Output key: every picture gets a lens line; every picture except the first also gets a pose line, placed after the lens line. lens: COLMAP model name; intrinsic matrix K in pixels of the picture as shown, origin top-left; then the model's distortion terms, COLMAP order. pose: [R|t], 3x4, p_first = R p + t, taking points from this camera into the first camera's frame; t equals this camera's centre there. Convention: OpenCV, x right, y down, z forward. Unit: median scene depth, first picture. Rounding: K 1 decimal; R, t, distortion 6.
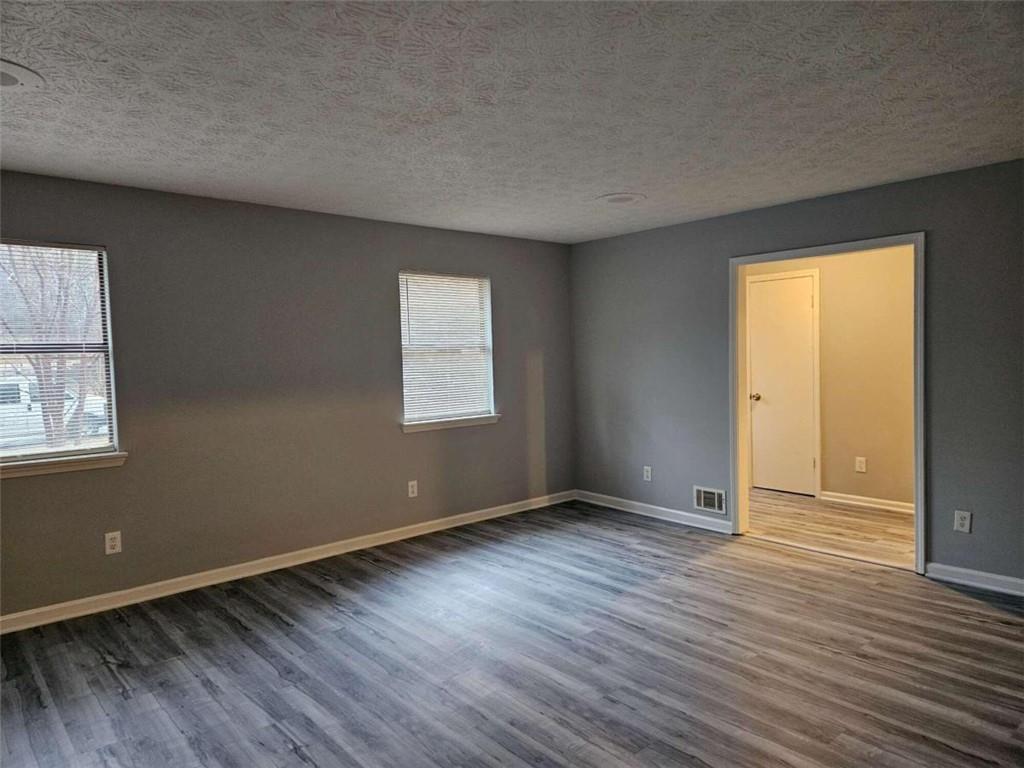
lens RADIAL K [[678.5, 0, 516.7], [0, 678.5, 387.7], [0, 0, 1]] dist [0.084412, -0.065945]
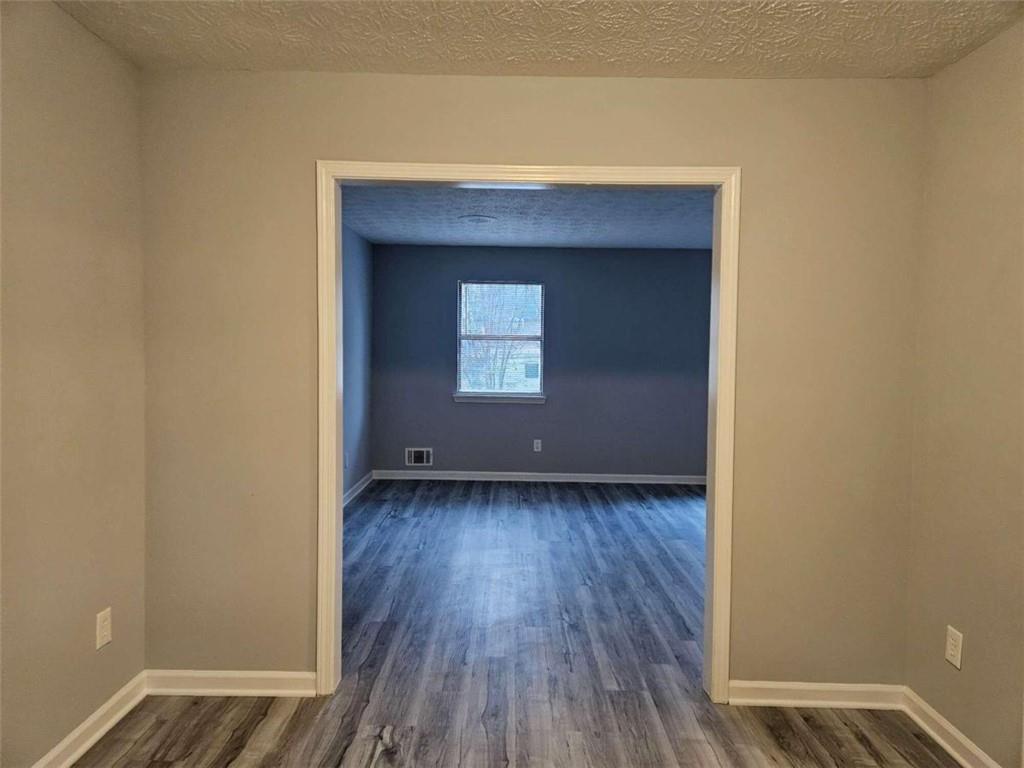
lens RADIAL K [[678.5, 0, 516.7], [0, 678.5, 387.7], [0, 0, 1]] dist [0.084412, -0.065945]
pose [[0.757046, 0.070888, -0.649505, 0.676078], [-0.067587, 0.997260, 0.030065, 0.029315], [0.649856, 0.021138, 0.759763, -0.505185]]
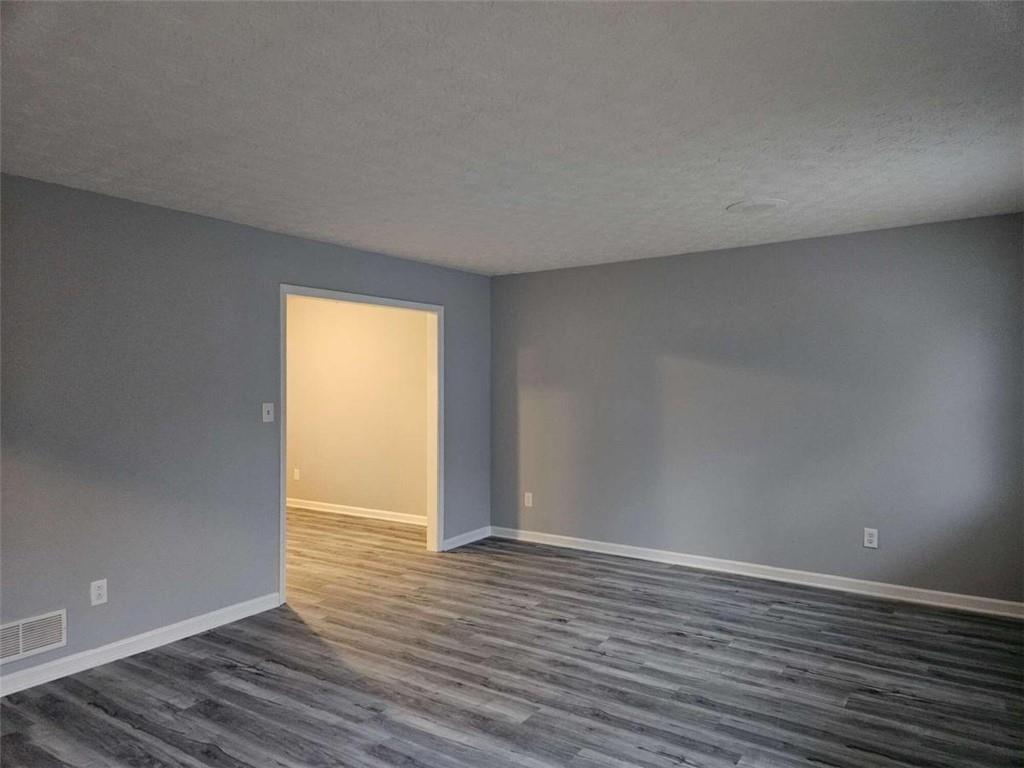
lens RADIAL K [[678.5, 0, 516.7], [0, 678.5, 387.7], [0, 0, 1]] dist [0.084412, -0.065945]
pose [[-0.968193, 0.030499, -0.248340, 0.161618], [0.014877, 0.997804, 0.064538, -0.106693], [0.249763, 0.058791, -0.966521, 1.909382]]
